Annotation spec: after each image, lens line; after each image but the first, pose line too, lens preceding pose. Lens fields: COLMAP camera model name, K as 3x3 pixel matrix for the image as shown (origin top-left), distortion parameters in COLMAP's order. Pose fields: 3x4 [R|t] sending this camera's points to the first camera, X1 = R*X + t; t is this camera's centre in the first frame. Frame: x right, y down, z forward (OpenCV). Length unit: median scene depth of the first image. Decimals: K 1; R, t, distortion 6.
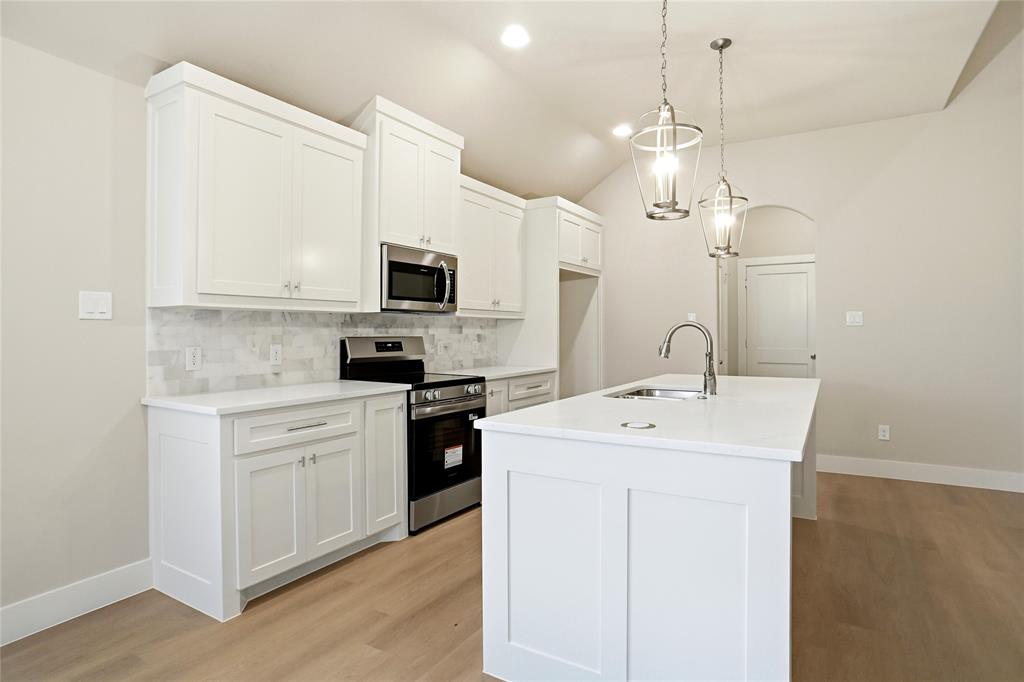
lens RADIAL K [[540.4, 0, 514.7], [0, 540.4, 337.7], [0, 0, 1]] dist [-0.026920, -0.000020]
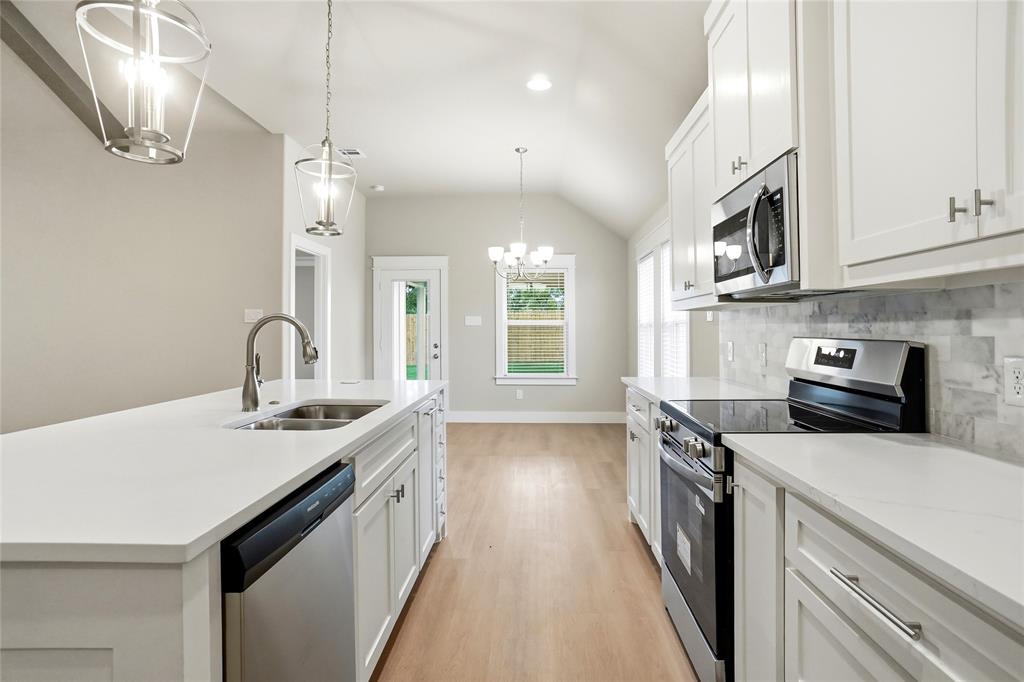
lens RADIAL K [[540.4, 0, 512.6], [0, 540.4, 330.6], [0, 0, 1]] dist [-0.026920, -0.000020]
pose [[-0.878539, 0.004244, -0.477652, 0.287057], [-0.001259, 0.999936, 0.011200, -0.014655], [0.477669, 0.010441, -0.878478, 1.266734]]
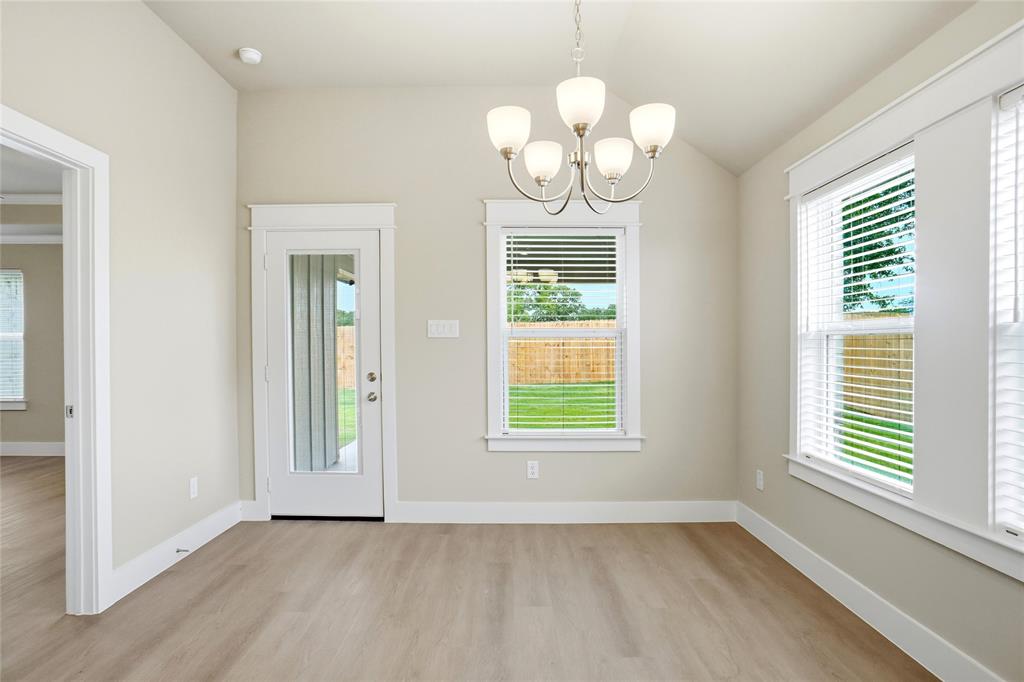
lens RADIAL K [[540.4, 0, 513.0], [0, 540.4, 347.5], [0, 0, 1]] dist [-0.026920, -0.000020]
pose [[-0.852596, 0.006915, -0.522525, -0.080540], [-0.001584, 0.999874, 0.015817, -0.009404], [0.522569, 0.014313, -0.852477, 0.461229]]
